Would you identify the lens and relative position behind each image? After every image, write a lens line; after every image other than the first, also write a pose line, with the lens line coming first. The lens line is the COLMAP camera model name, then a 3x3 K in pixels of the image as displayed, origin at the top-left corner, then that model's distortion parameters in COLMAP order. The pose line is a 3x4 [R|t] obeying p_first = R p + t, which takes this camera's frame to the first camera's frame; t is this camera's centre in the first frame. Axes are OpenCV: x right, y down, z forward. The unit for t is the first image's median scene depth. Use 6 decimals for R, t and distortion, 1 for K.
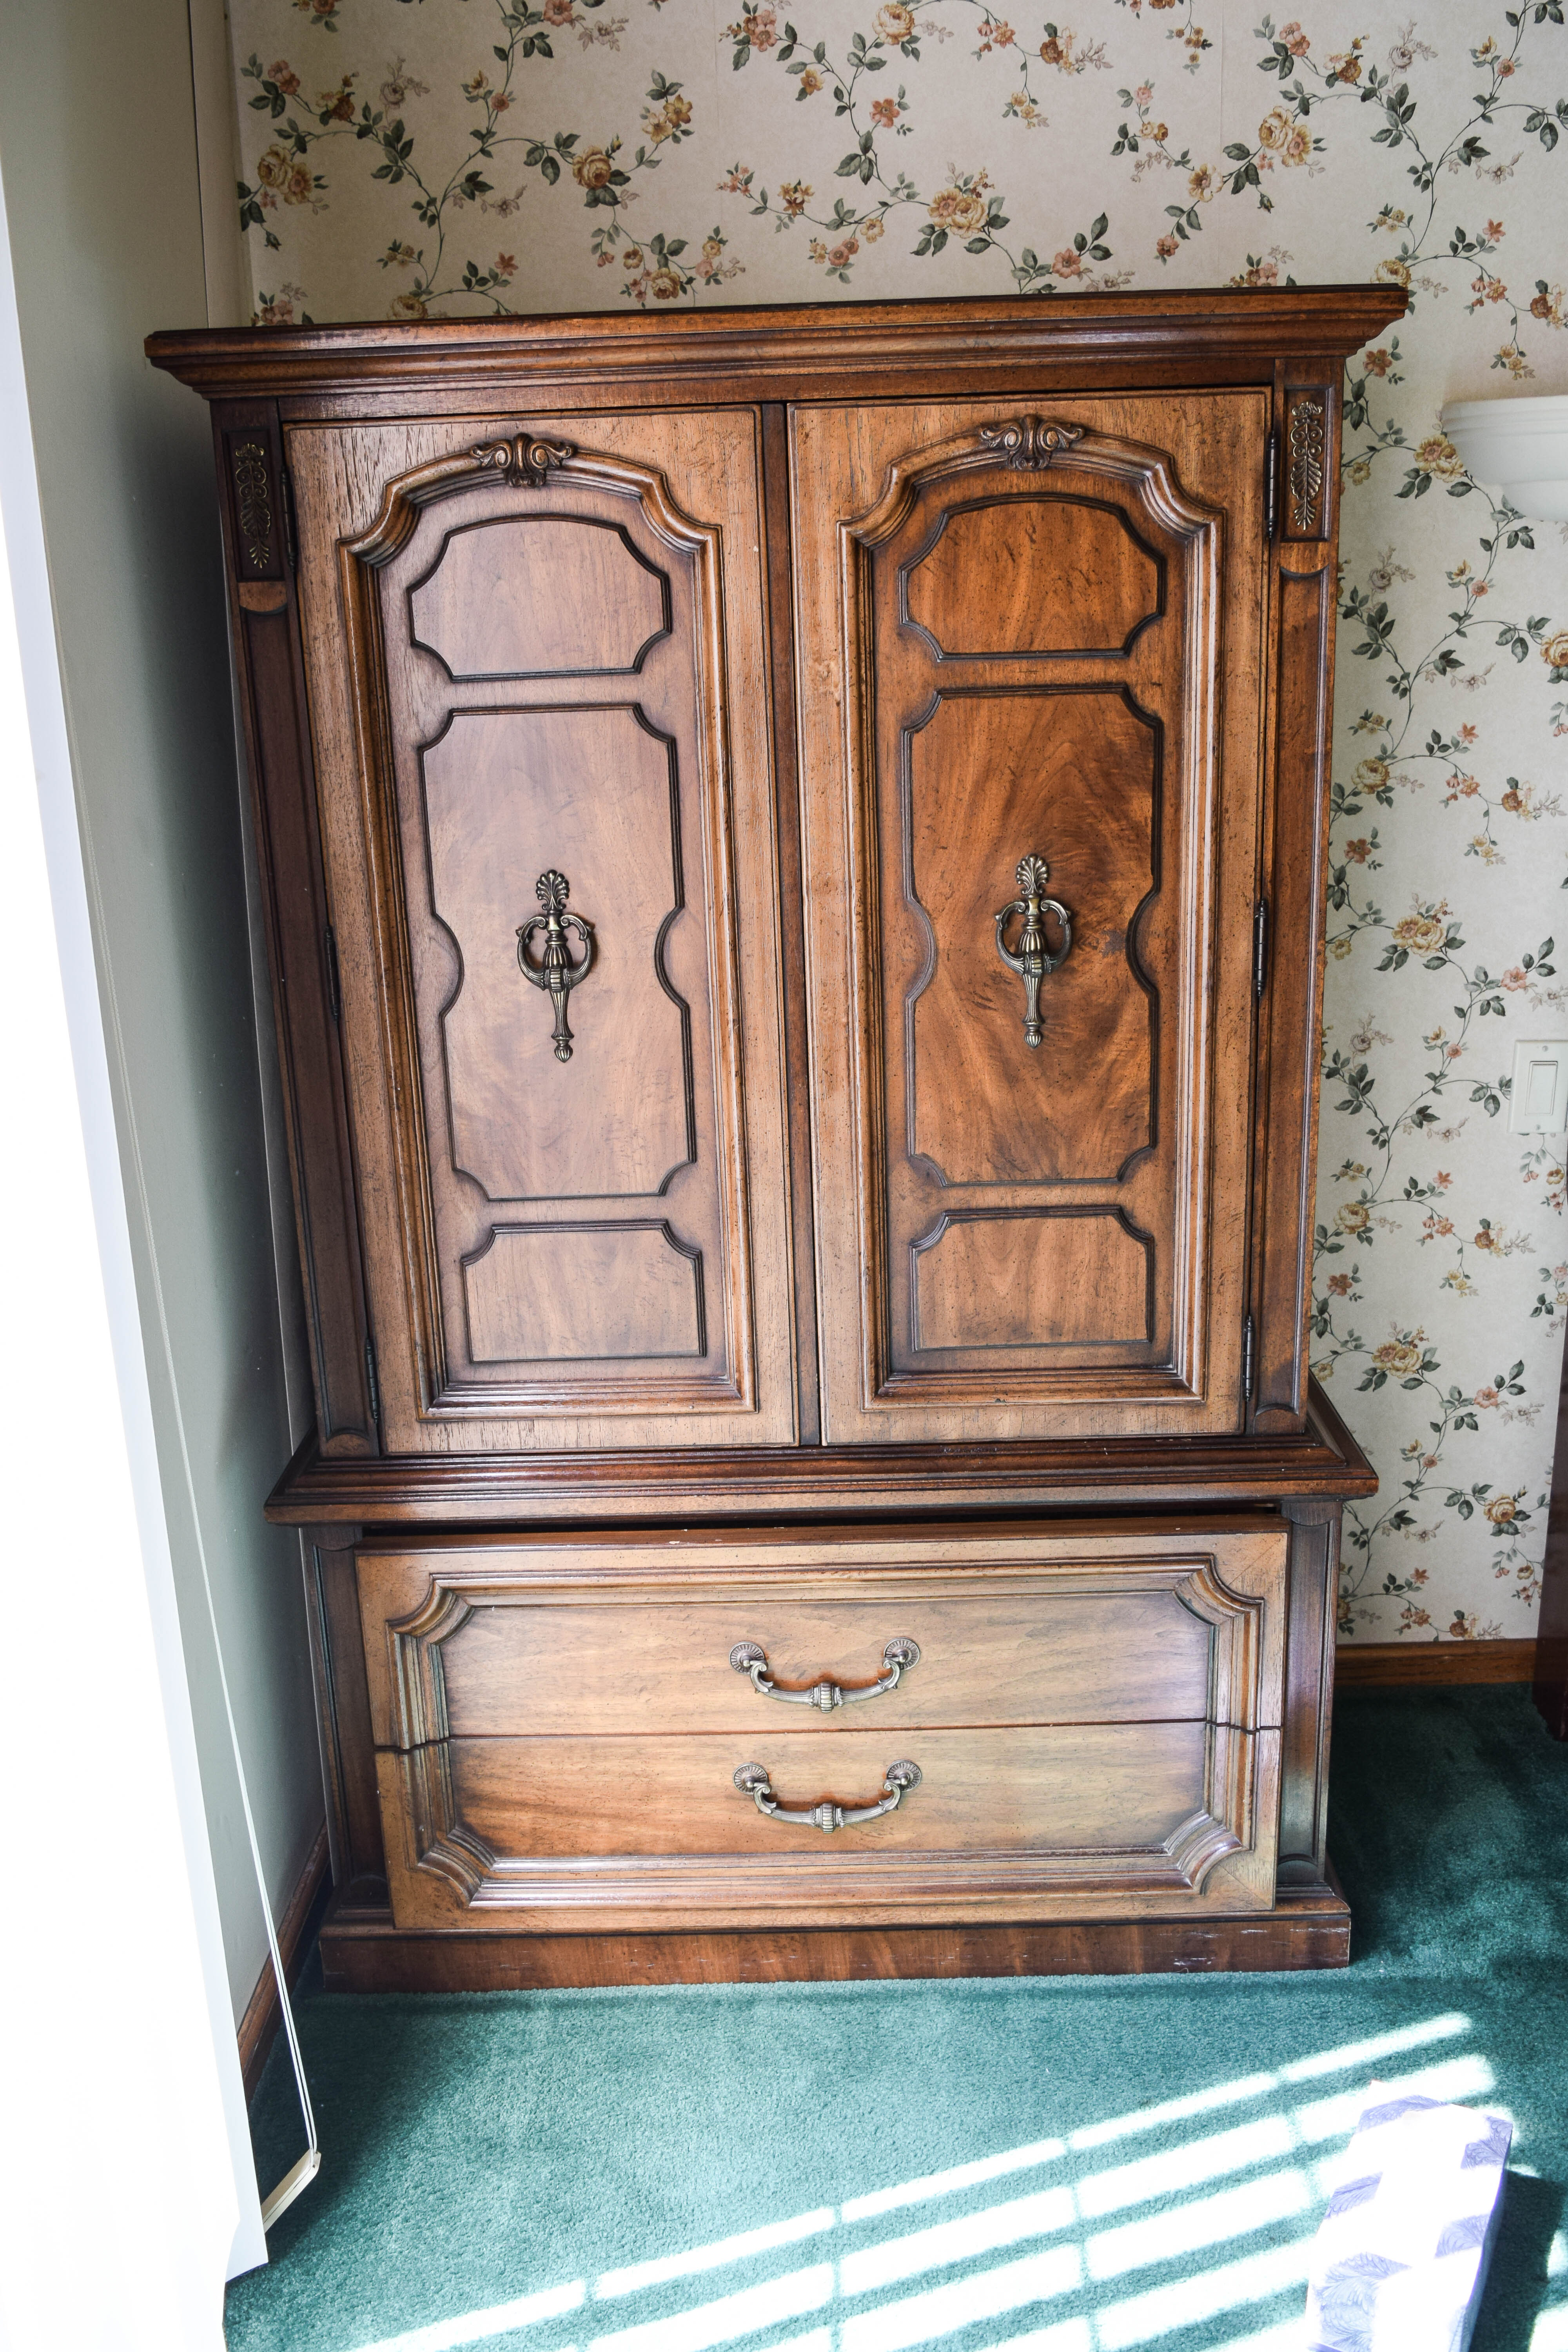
lens RADIAL K [[2092.7, 0, 780.6], [0, 2092.7, 1184.2], [0, 0, 1]] dist [-0.028738, 0.005036]
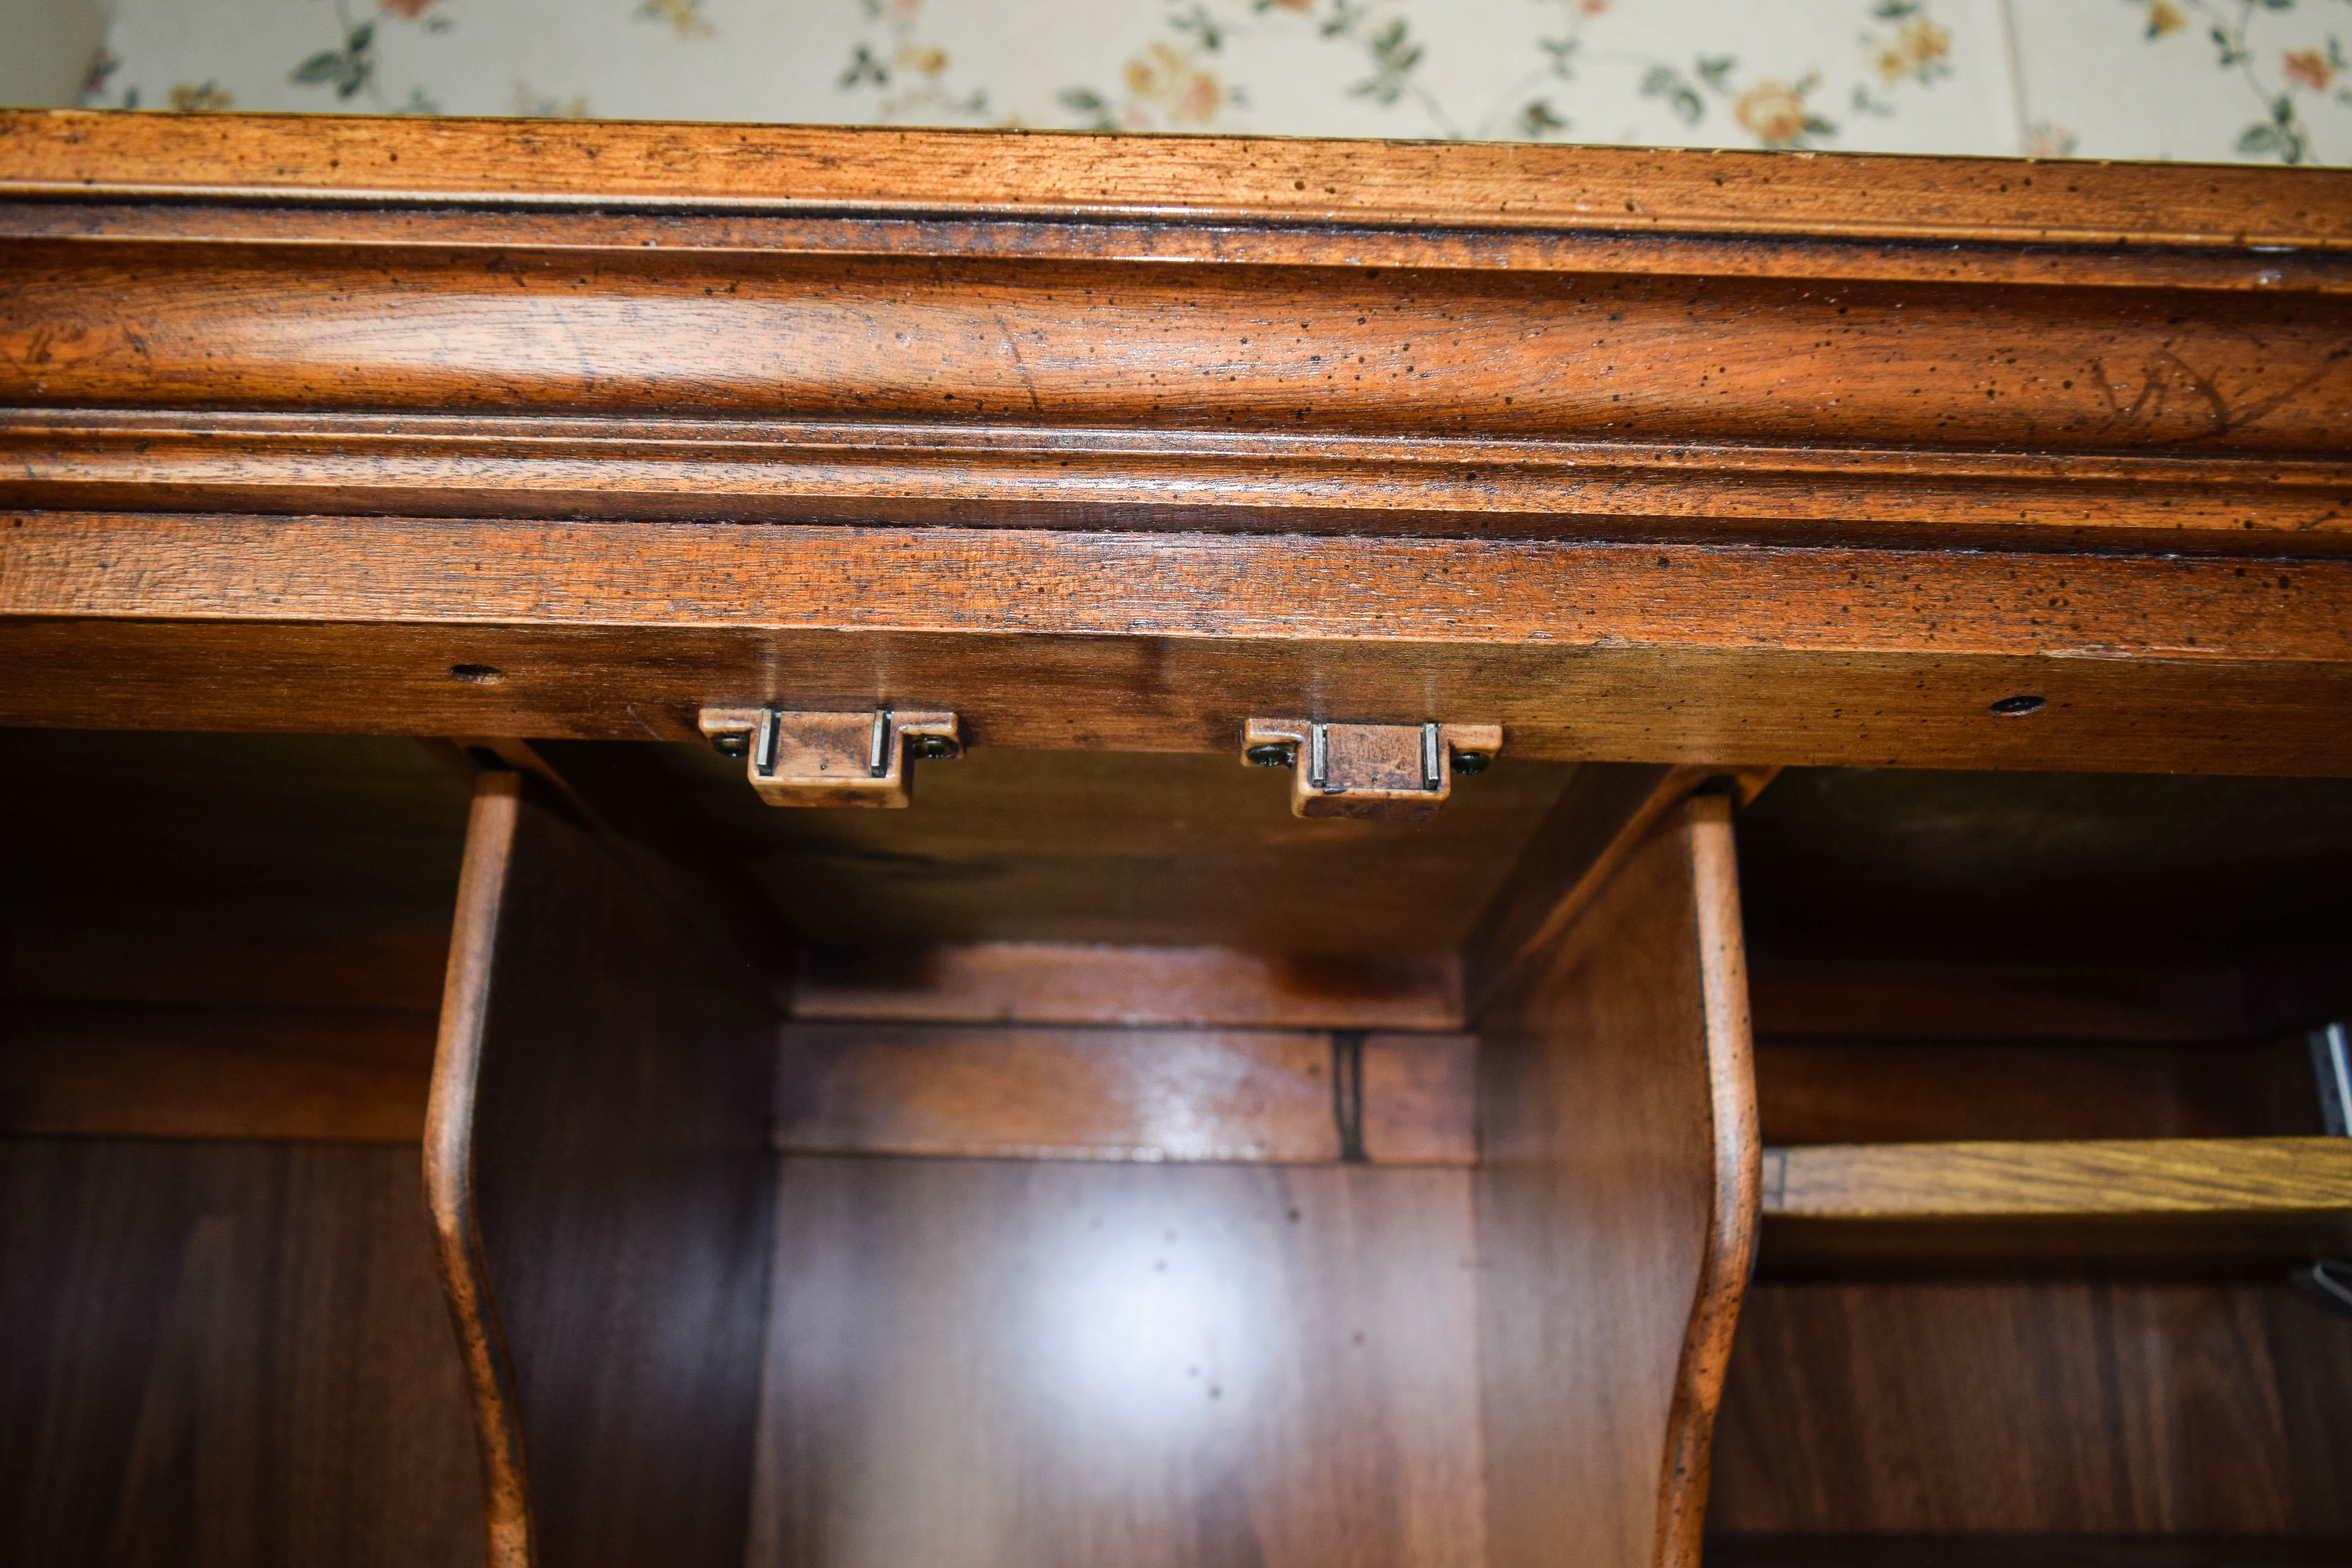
lens RADIAL K [[1792.0, 0, 1181.9], [0, 1792.0, 794.1], [0, 0, 1]] dist [-0.023045, 0.007287]
pose [[0.997923, 0.061679, 0.018581, 0.002316], [-0.040658, 0.826822, -0.560992, -0.217307], [-0.049964, 0.559071, 0.827613, 0.699508]]
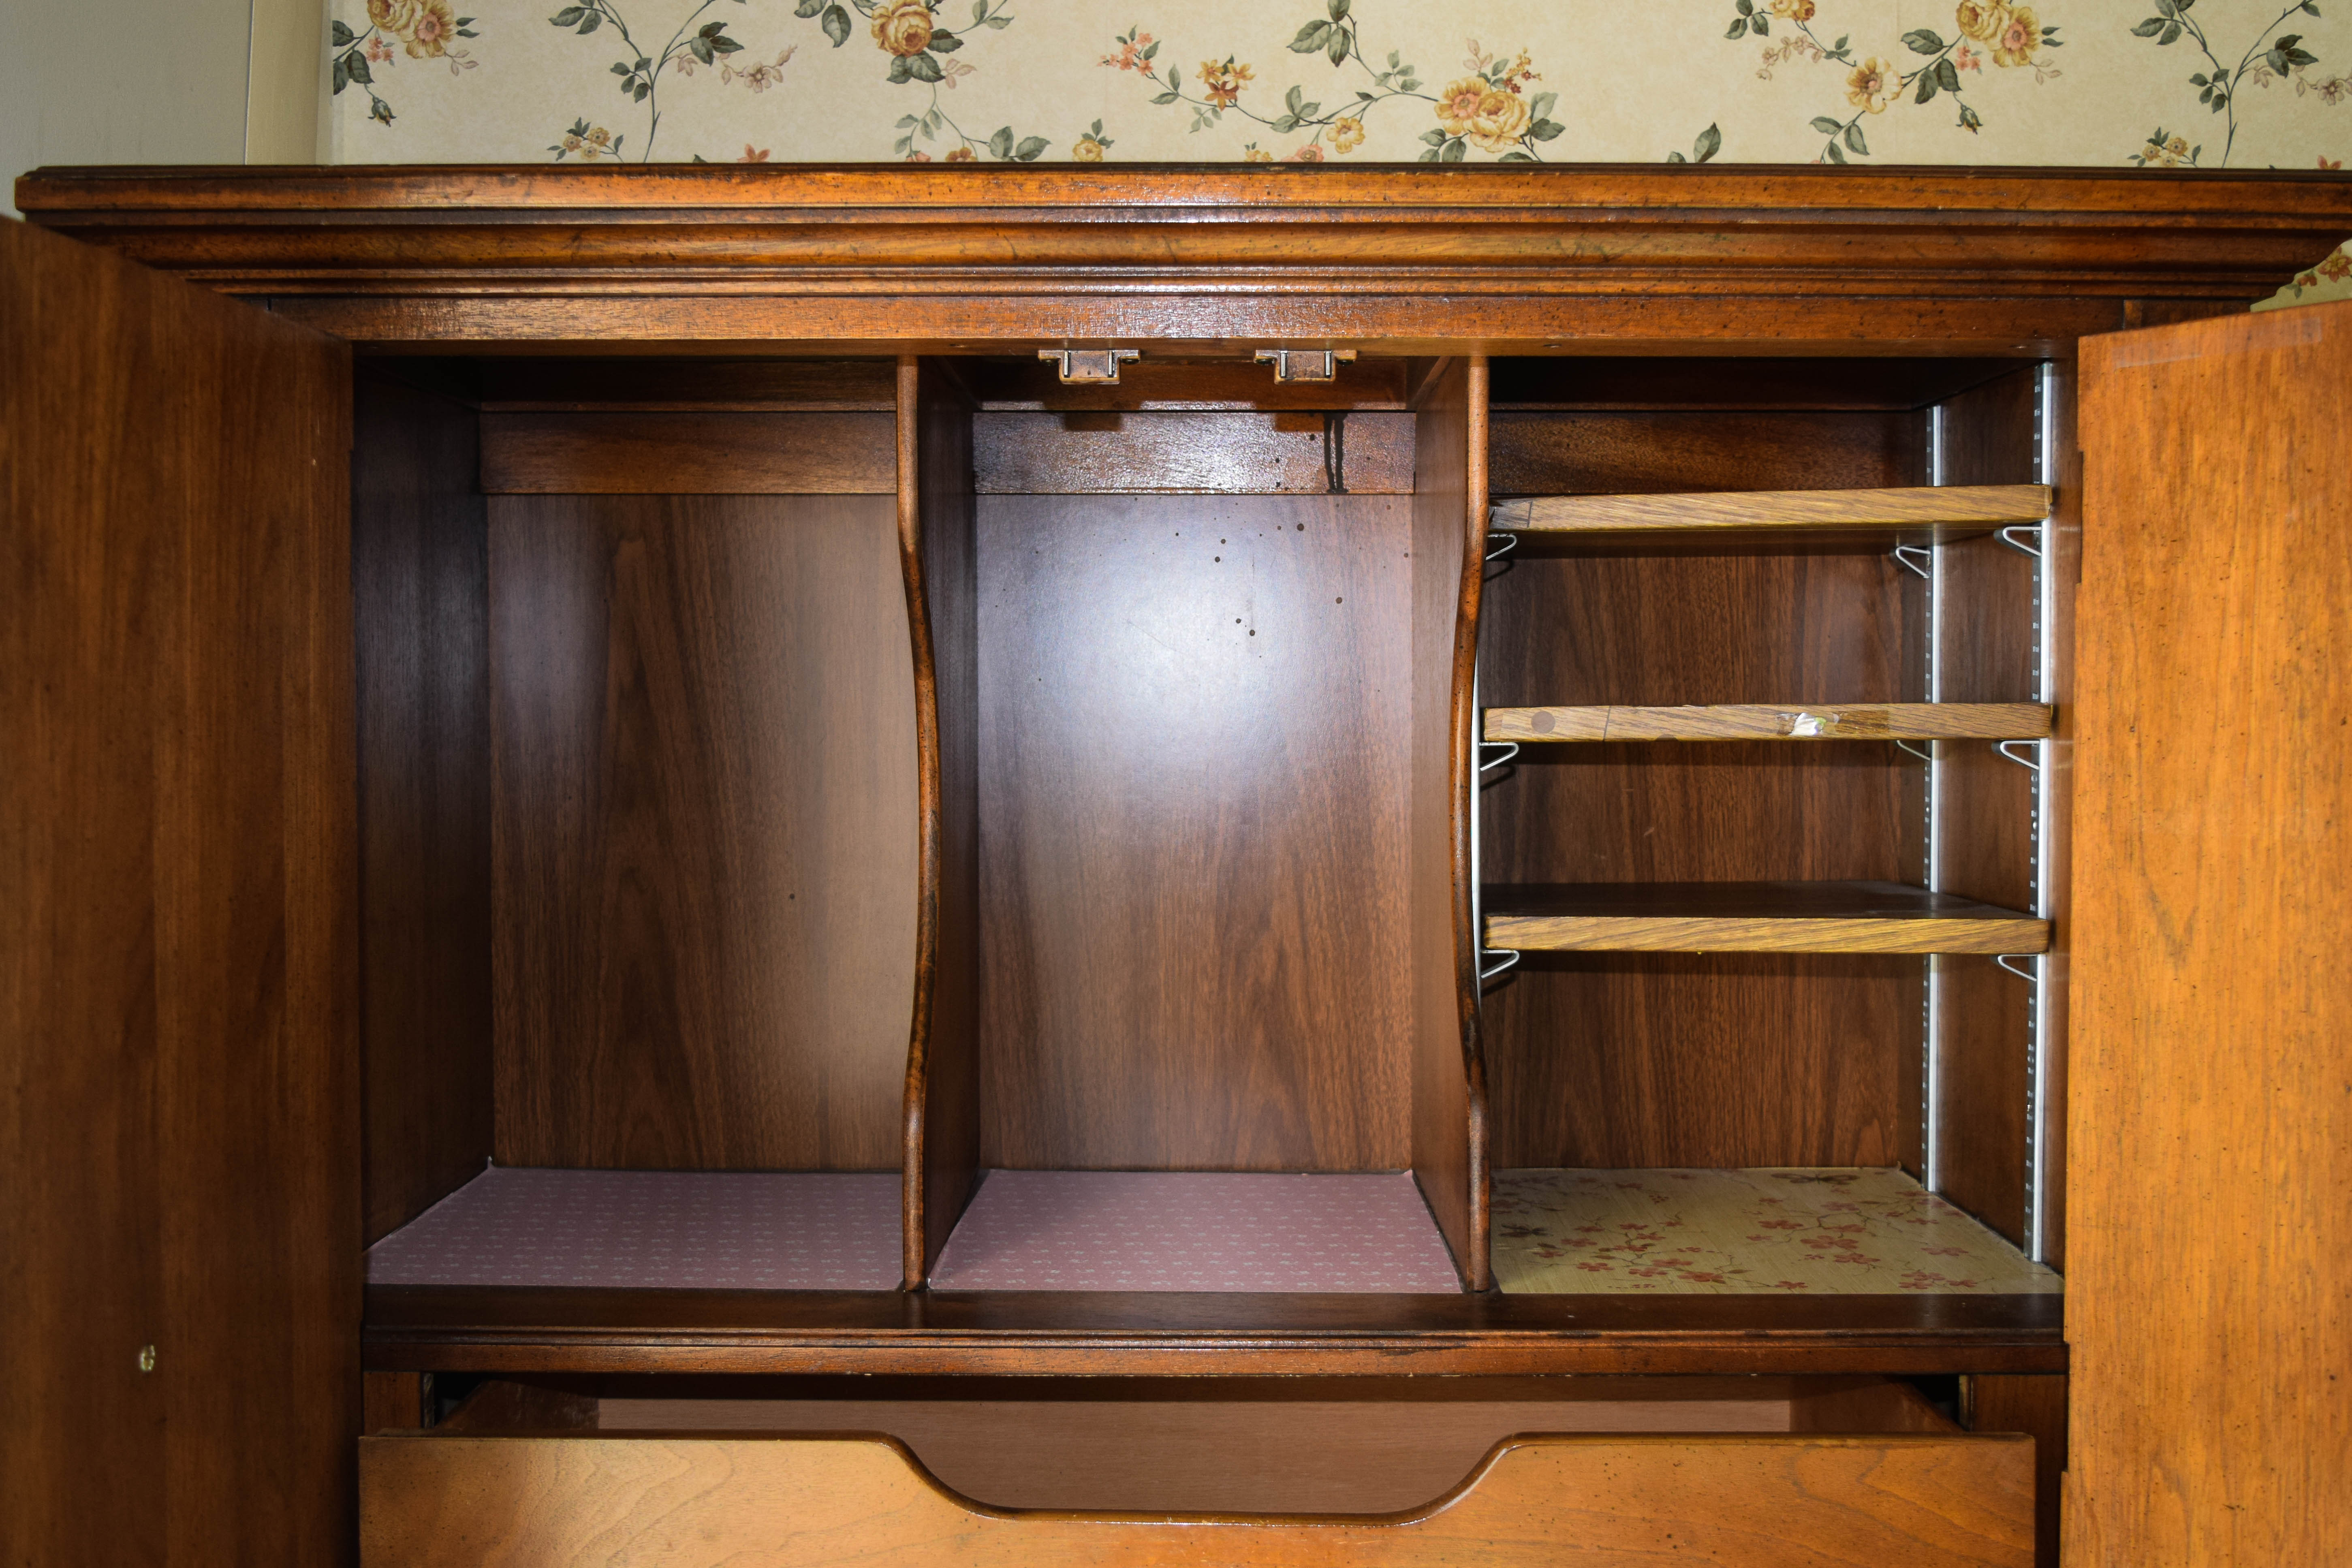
lens RADIAL K [[2408.9, 0, 1185.7], [0, 2408.9, 773.3], [0, 0, 1]] dist [-0.025353, 0.000000]
pose [[0.999144, 0.035394, 0.021411, -0.012453], [-0.029119, 0.969417, -0.243685, -0.093635], [-0.029381, 0.242853, 0.969618, 0.342791]]
